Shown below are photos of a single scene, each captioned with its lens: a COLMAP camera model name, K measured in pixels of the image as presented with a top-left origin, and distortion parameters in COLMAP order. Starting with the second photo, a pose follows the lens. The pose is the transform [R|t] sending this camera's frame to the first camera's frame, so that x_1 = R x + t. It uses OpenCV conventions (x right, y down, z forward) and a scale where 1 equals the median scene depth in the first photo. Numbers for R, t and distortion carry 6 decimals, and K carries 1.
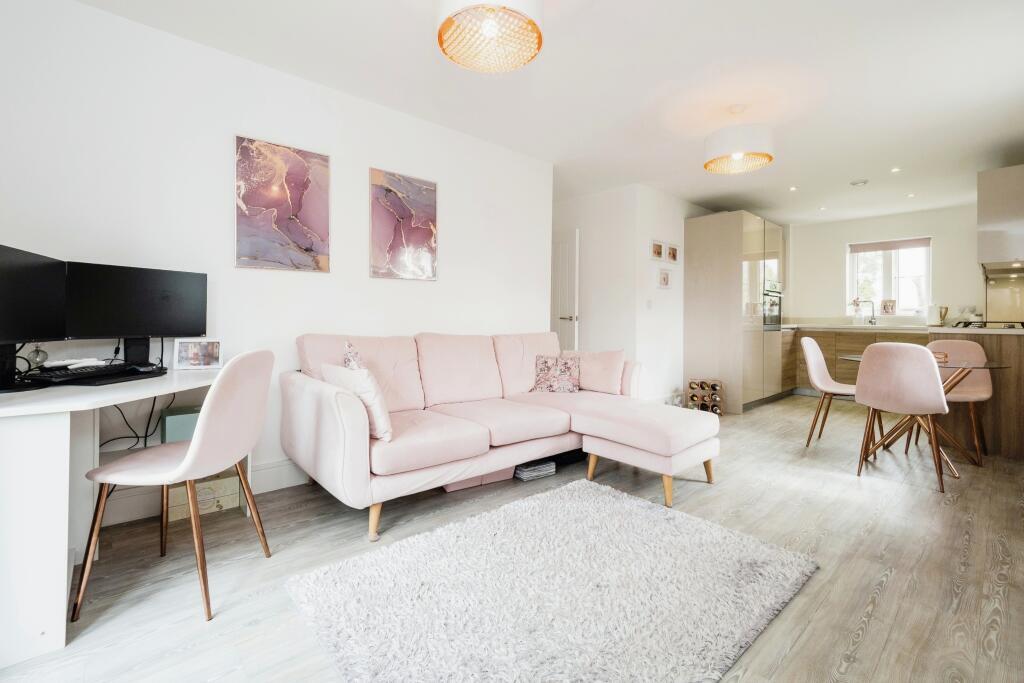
lens RADIAL K [[441.8, 0, 507.8], [0, 441.8, 331.0], [0, 0, 1]] dist [-0.000881, 0.000450]
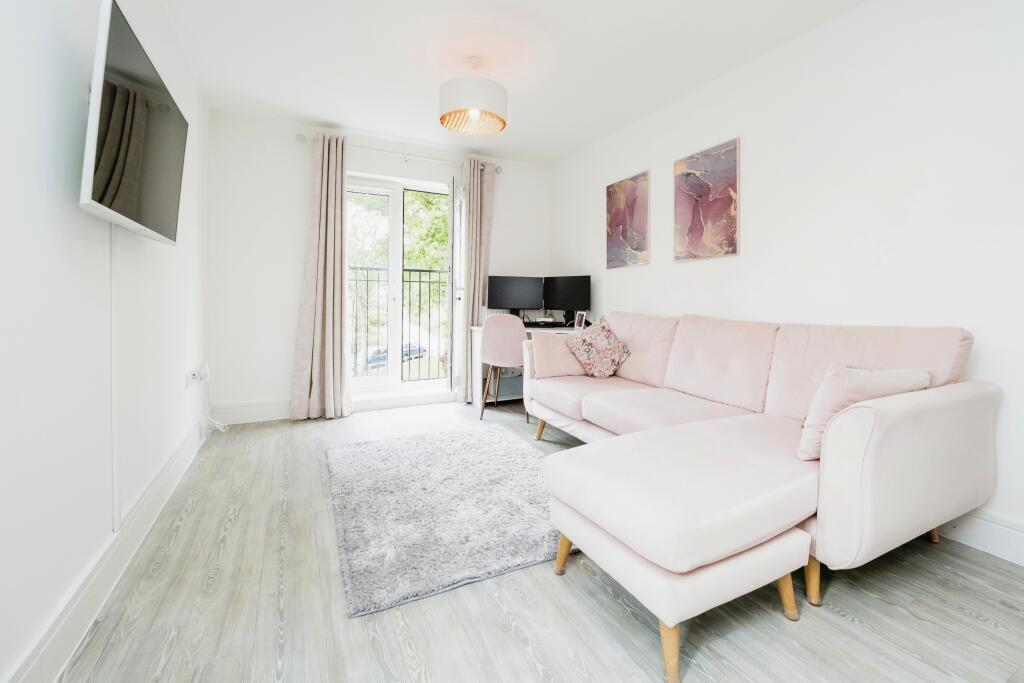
lens RADIAL K [[435.1, 0, 510.8], [0, 435.1, 313.3], [0, 0, 1]] dist [-0.000299, 0.000104]
pose [[-0.251381, 0.017256, -0.967734, 0.924206], [-0.030861, 0.999190, 0.025833, -0.012028], [0.967396, 0.036359, -0.250645, 0.982079]]
